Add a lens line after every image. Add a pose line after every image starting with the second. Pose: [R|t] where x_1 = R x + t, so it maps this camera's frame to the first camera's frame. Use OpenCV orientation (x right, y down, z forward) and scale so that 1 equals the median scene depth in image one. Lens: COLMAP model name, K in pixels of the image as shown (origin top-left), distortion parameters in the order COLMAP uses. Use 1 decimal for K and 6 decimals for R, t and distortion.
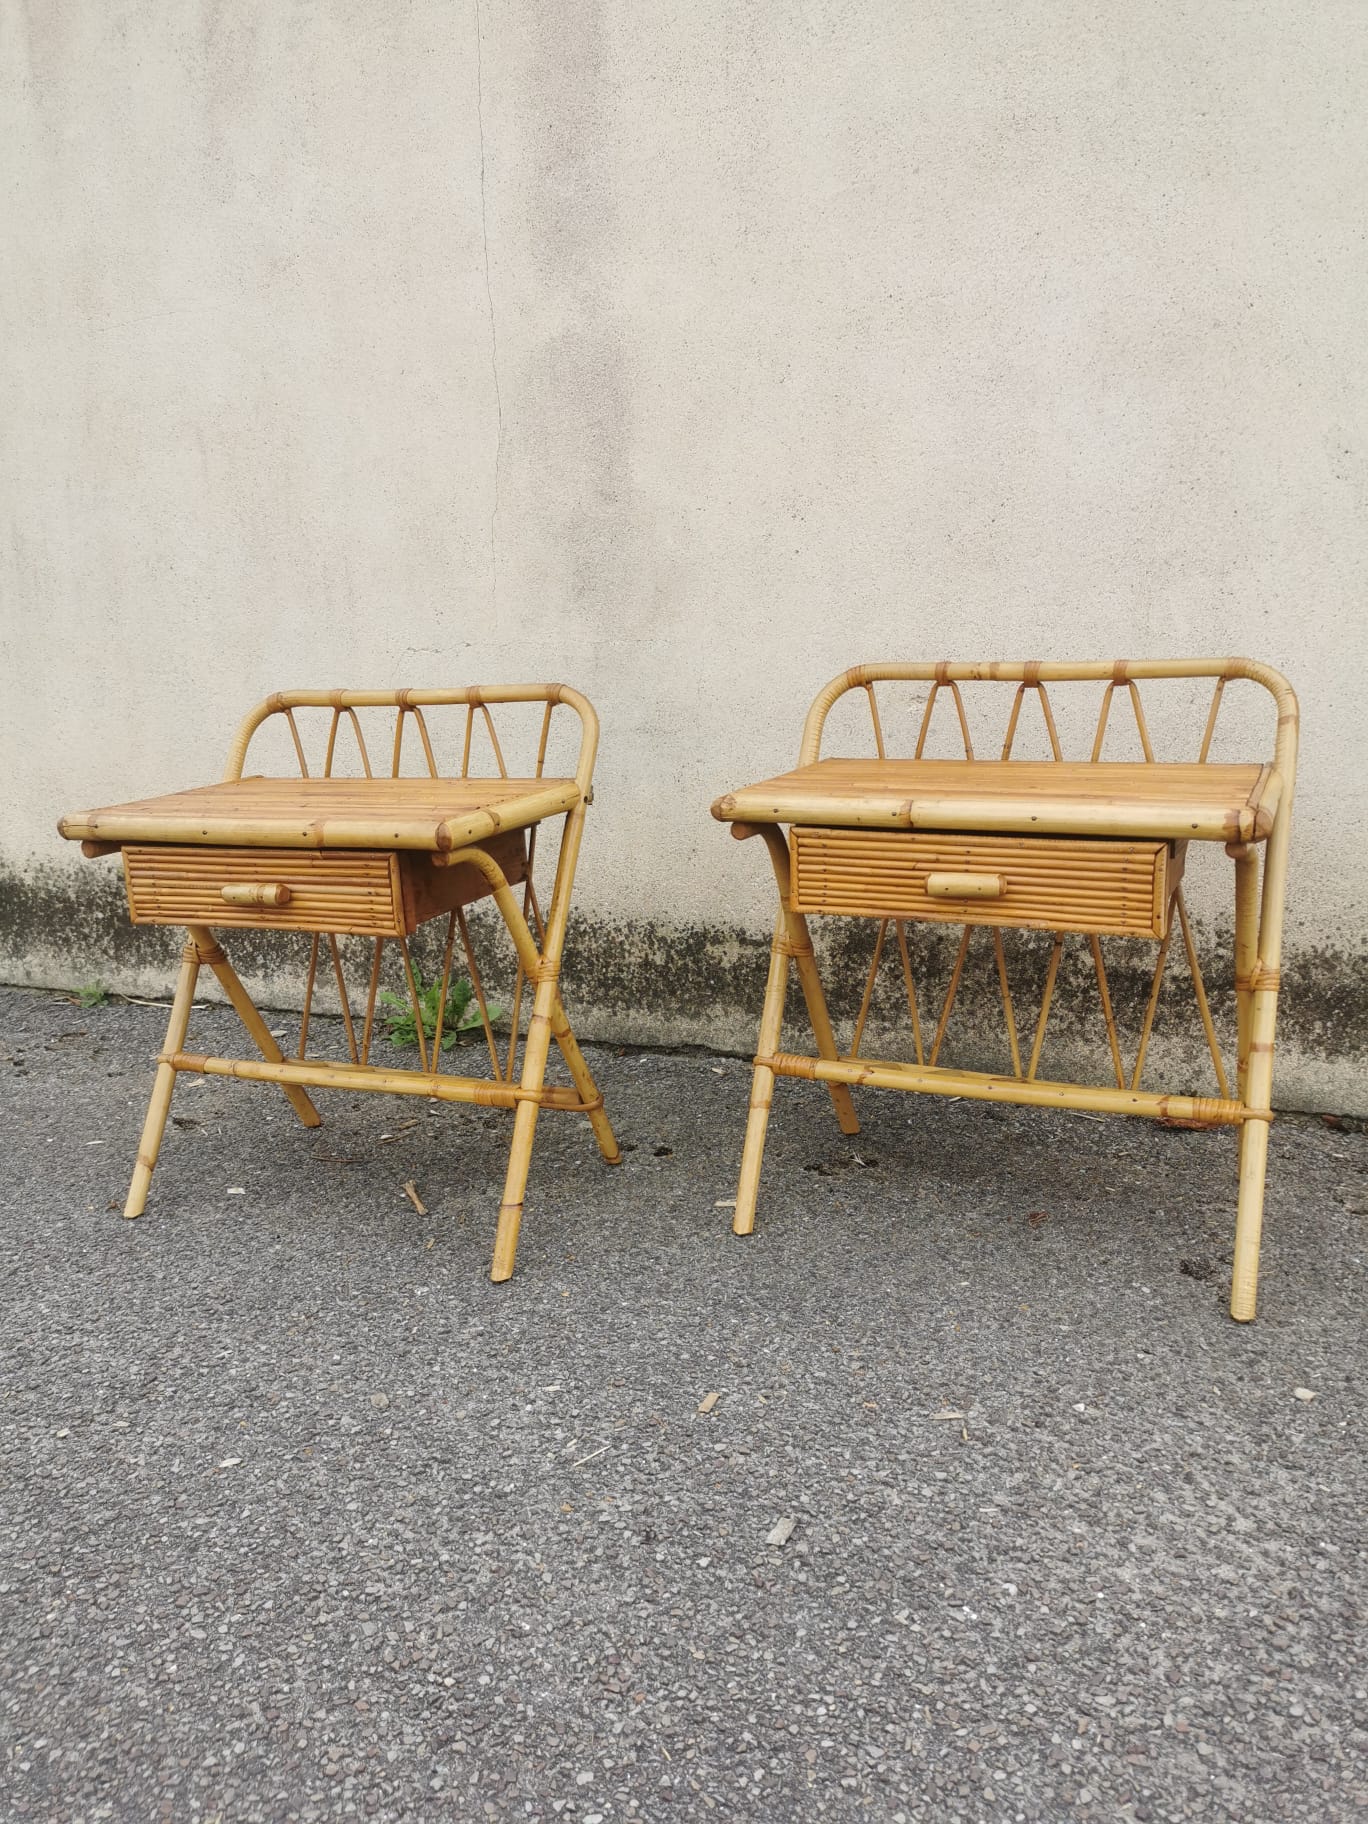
lens RADIAL K [[1398.5, 0, 682.4], [0, 1398.5, 914.8], [0, 0, 1]] dist [0.066512, -0.083021]
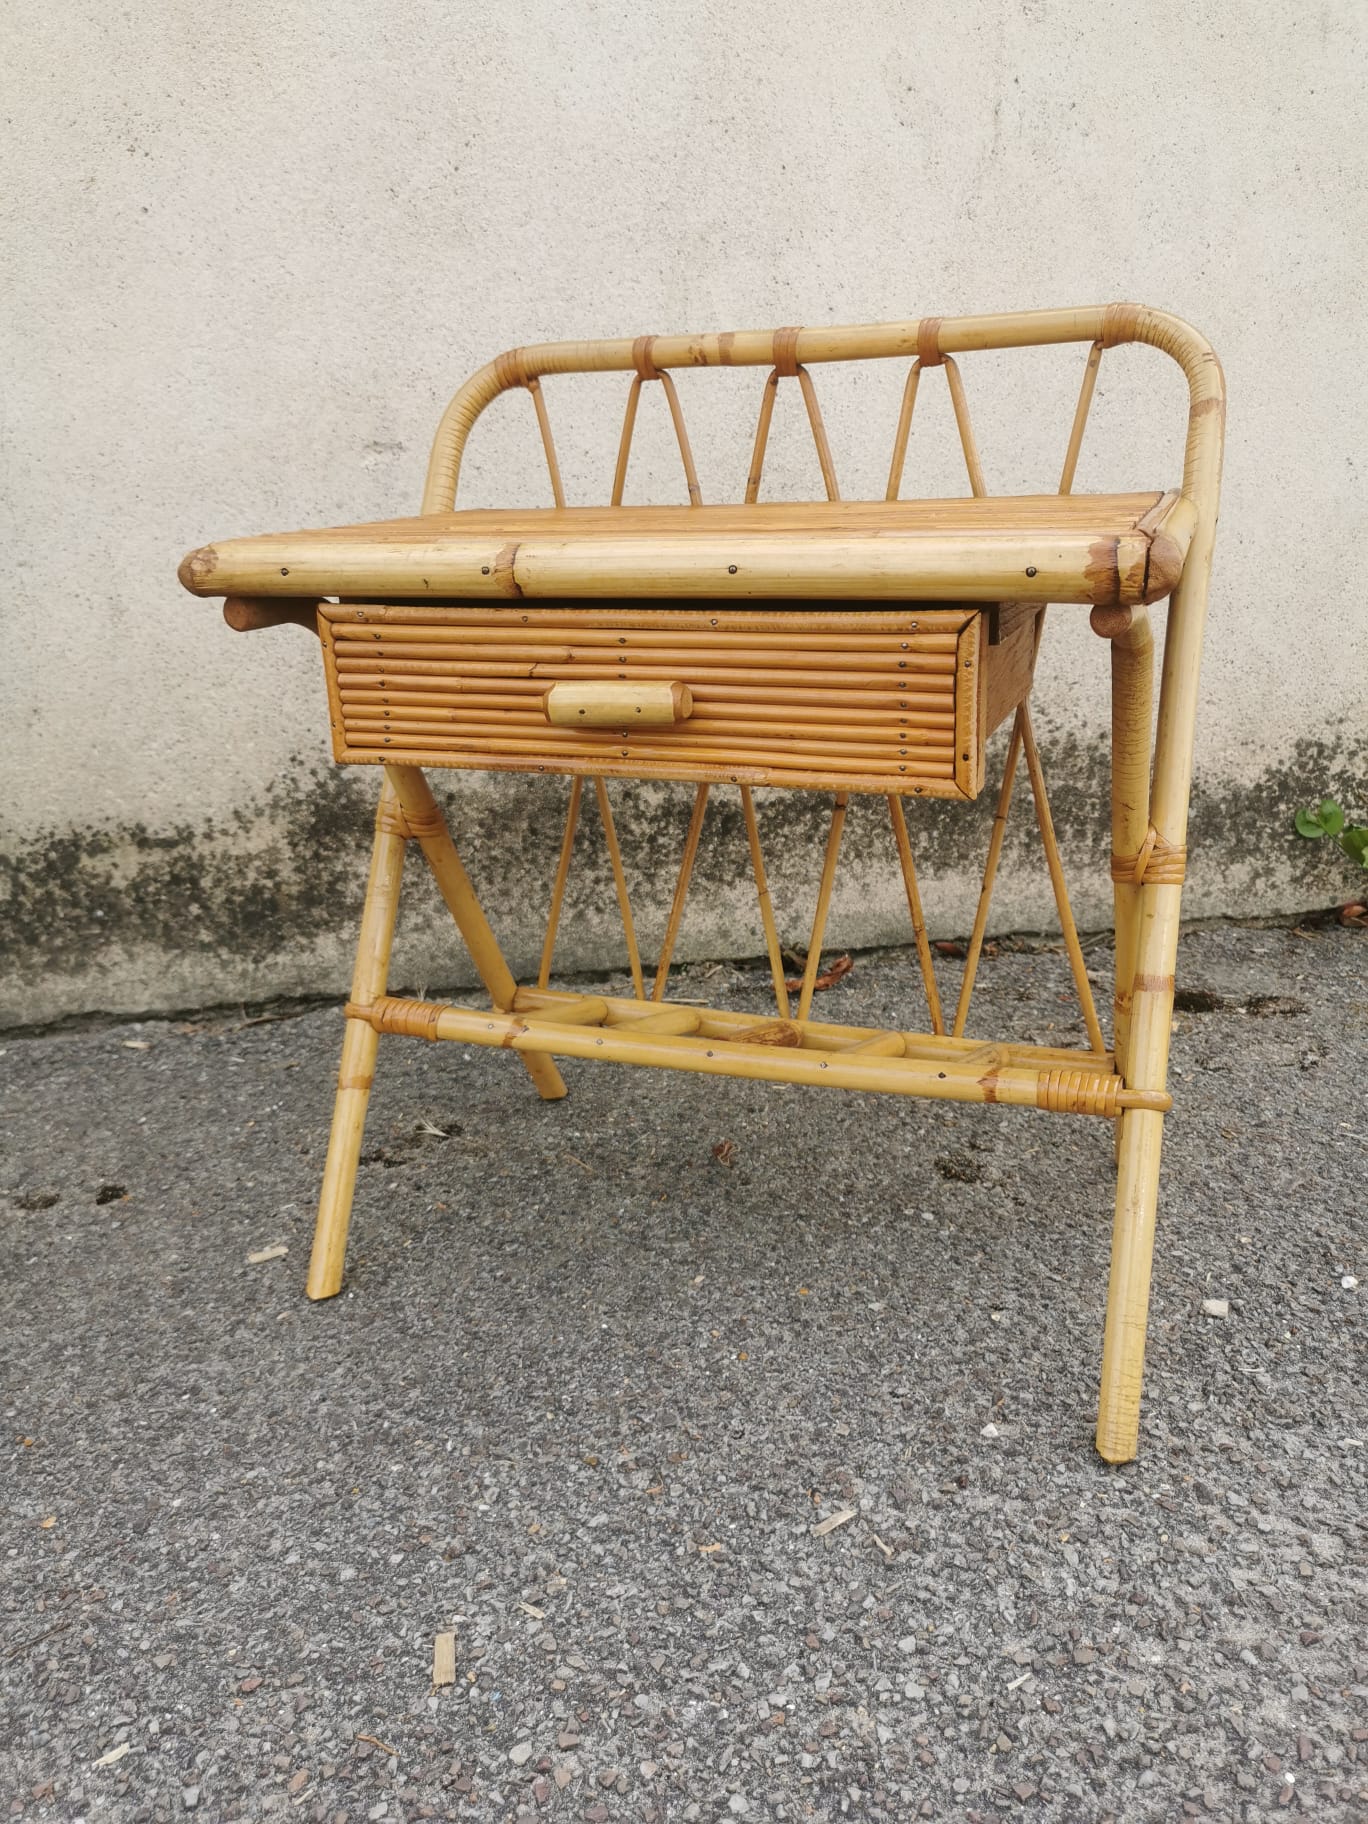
lens RADIAL K [[1413.5, 0, 681.4], [0, 1413.5, 913.9], [0, 0, 1]] dist [0.059712, -0.080754]
pose [[0.854860, -0.165184, 0.491863, -0.081729], [0.129980, 0.985920, 0.105200, 0.015686], [-0.502315, -0.025998, 0.864294, 0.327299]]
